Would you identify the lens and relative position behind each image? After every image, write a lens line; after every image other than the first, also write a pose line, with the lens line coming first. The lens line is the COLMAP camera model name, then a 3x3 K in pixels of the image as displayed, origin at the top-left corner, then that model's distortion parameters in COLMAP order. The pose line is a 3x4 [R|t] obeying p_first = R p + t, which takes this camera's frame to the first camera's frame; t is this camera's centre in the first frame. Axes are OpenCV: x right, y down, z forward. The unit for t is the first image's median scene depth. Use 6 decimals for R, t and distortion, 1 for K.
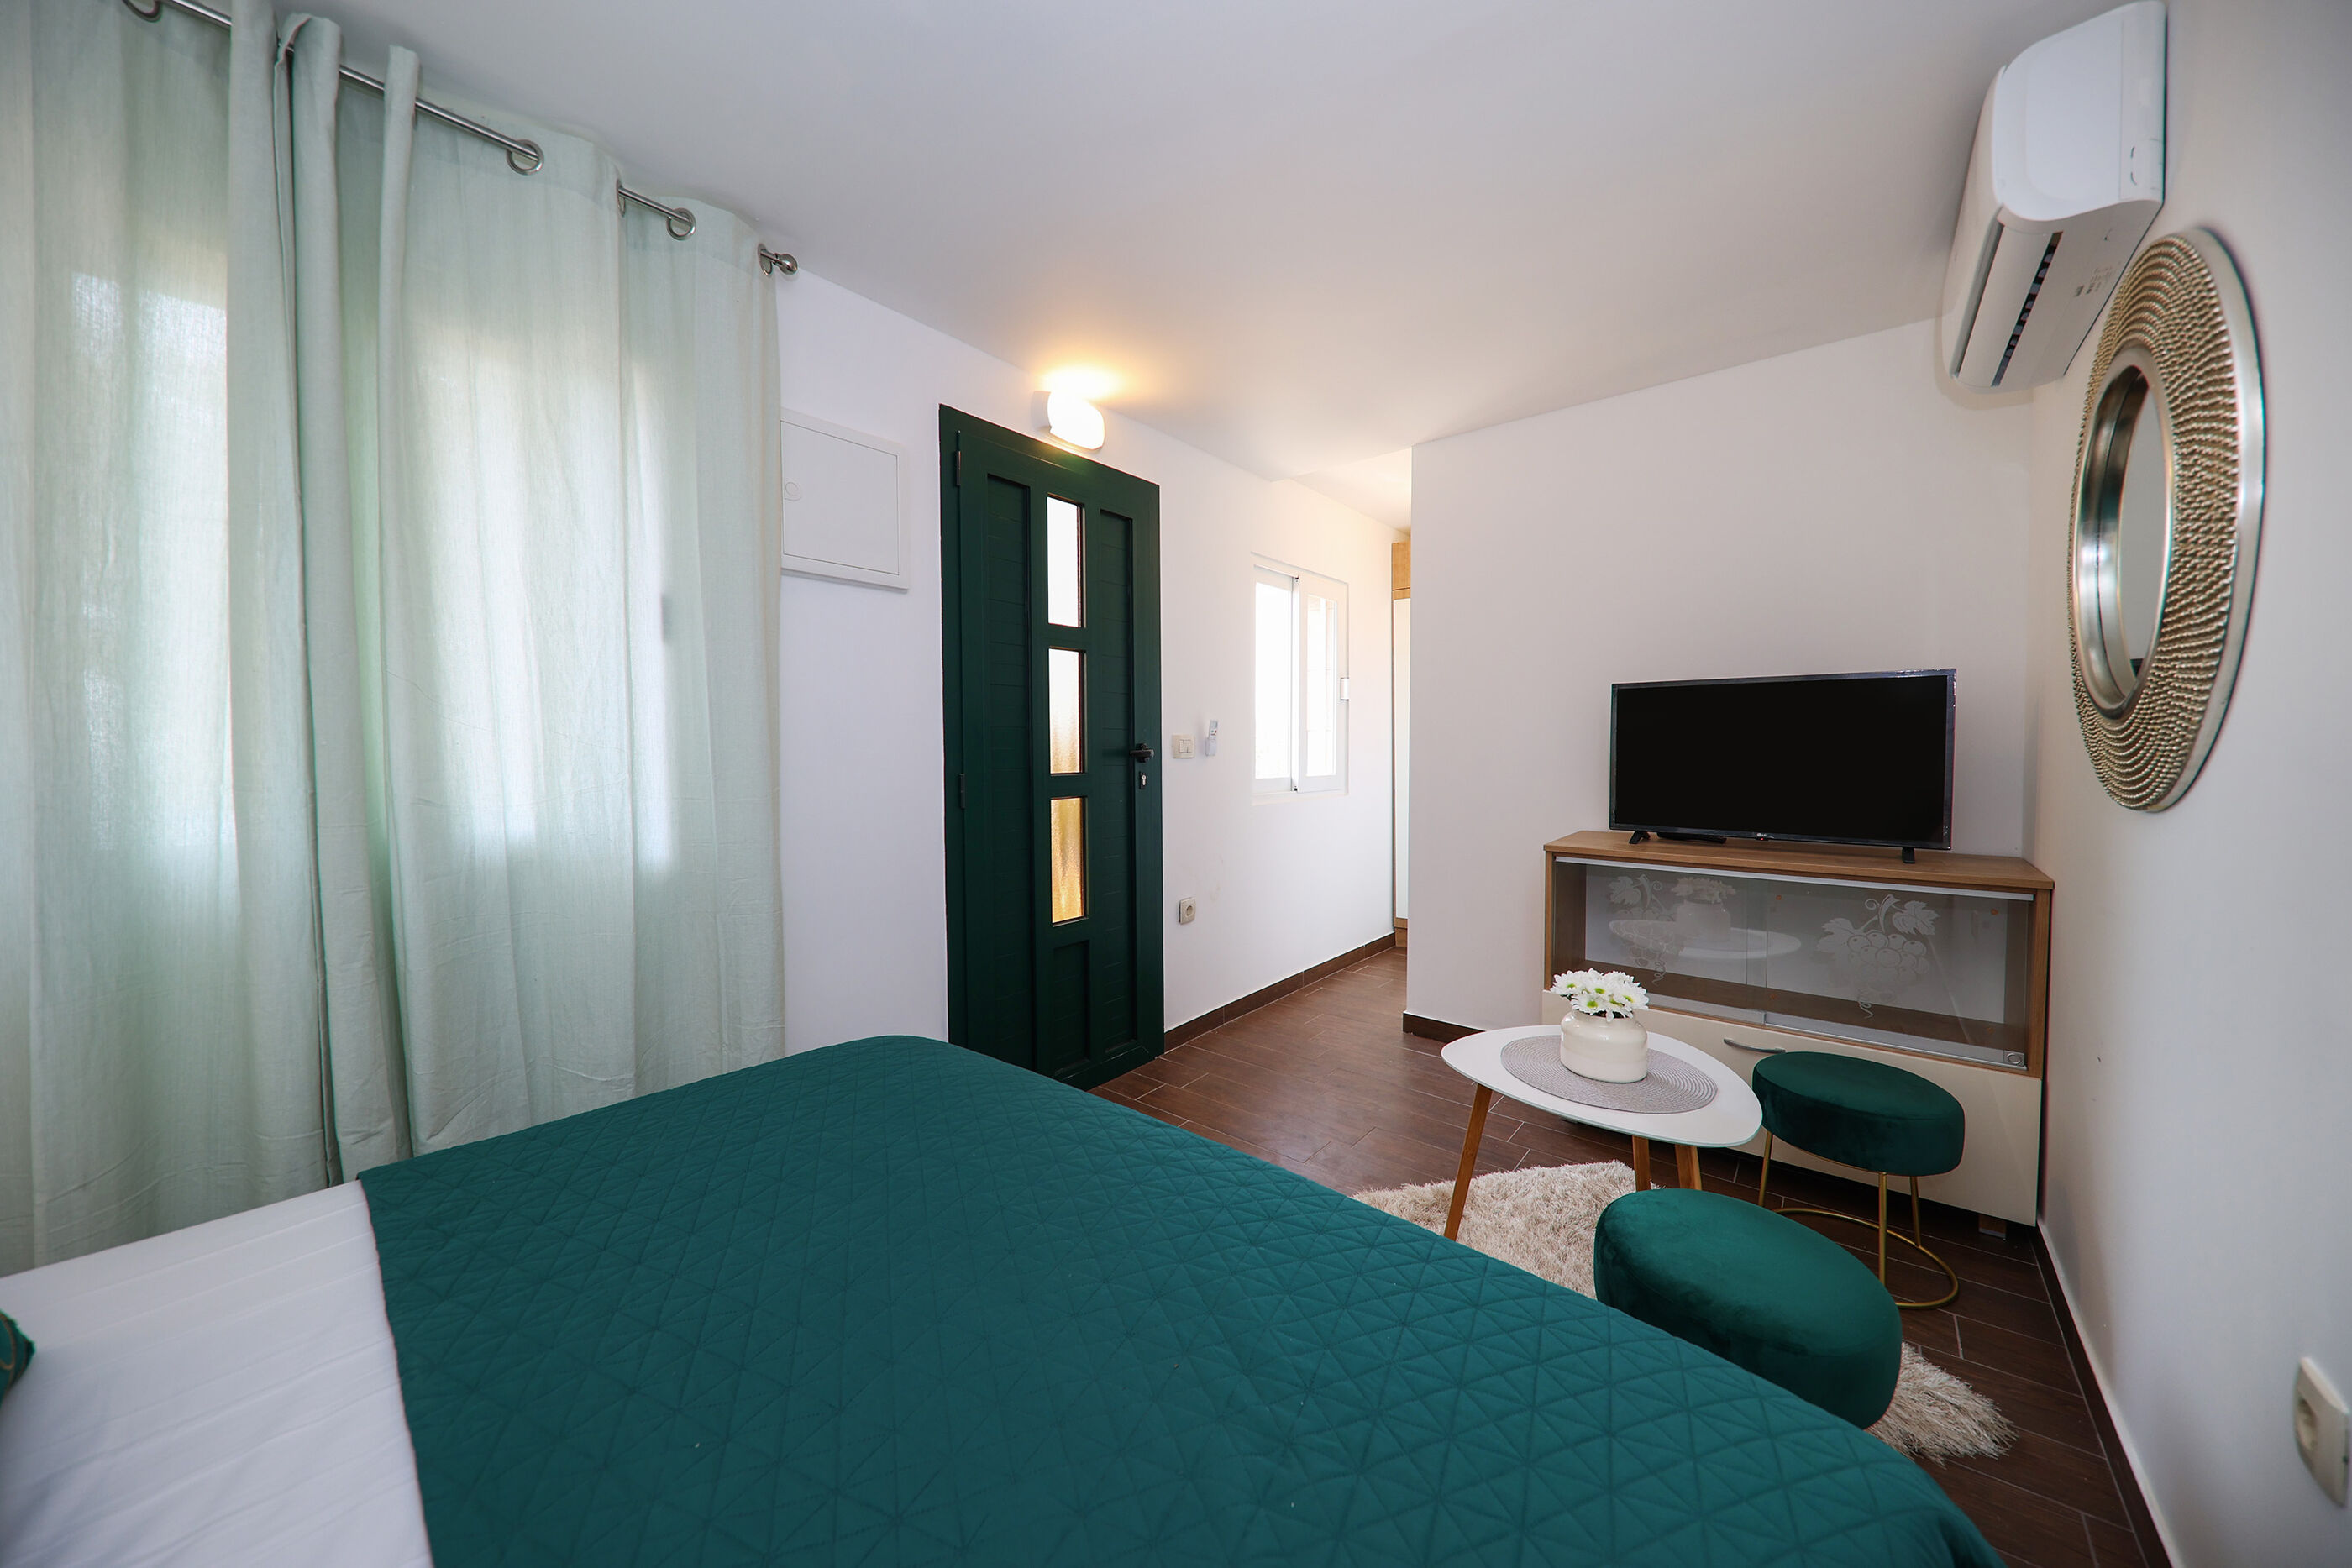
lens RADIAL K [[833.7, 0, 1171.2], [0, 833.7, 775.5], [0, 0, 1]] dist [0.009250, -0.004599]
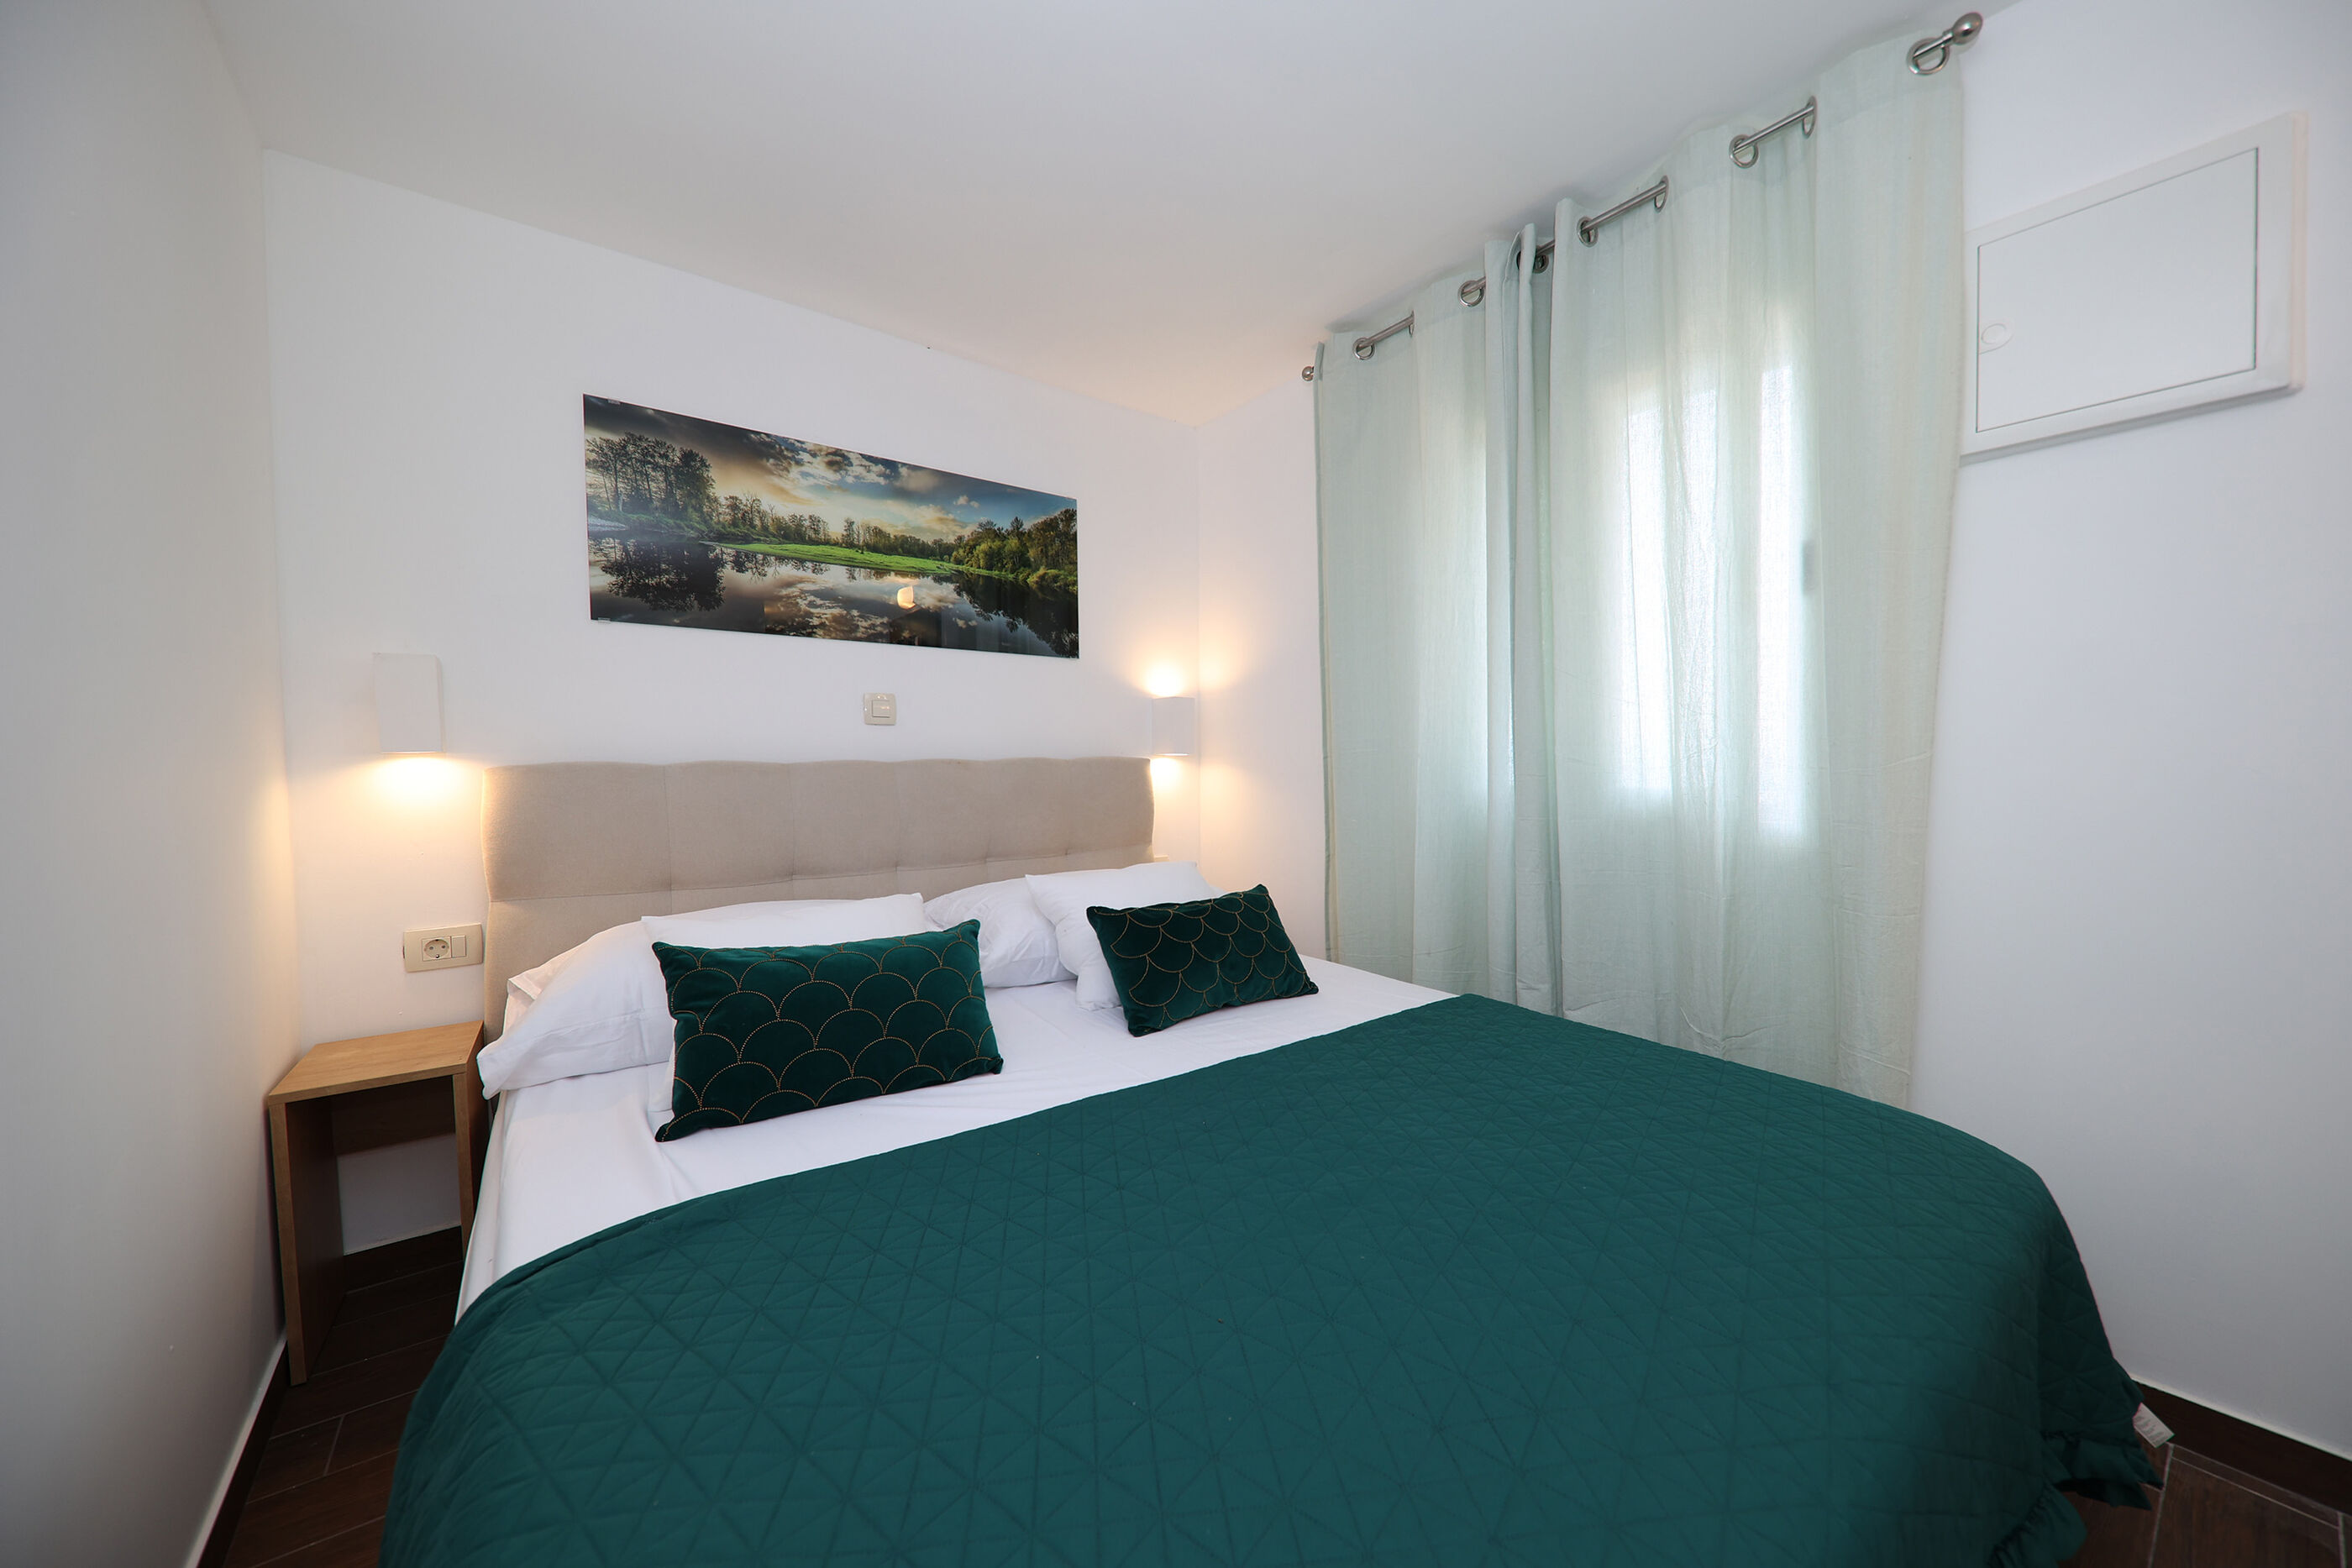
lens RADIAL K [[833.7, 0, 1171.2], [0, 833.7, 775.5], [0, 0, 1]] dist [0.009250, -0.004599]
pose [[-0.227382, 0.028335, -0.973393, 0.483942], [-0.021881, 0.999176, 0.034197, 0.022961], [0.973560, 0.029074, -0.226574, 0.604800]]
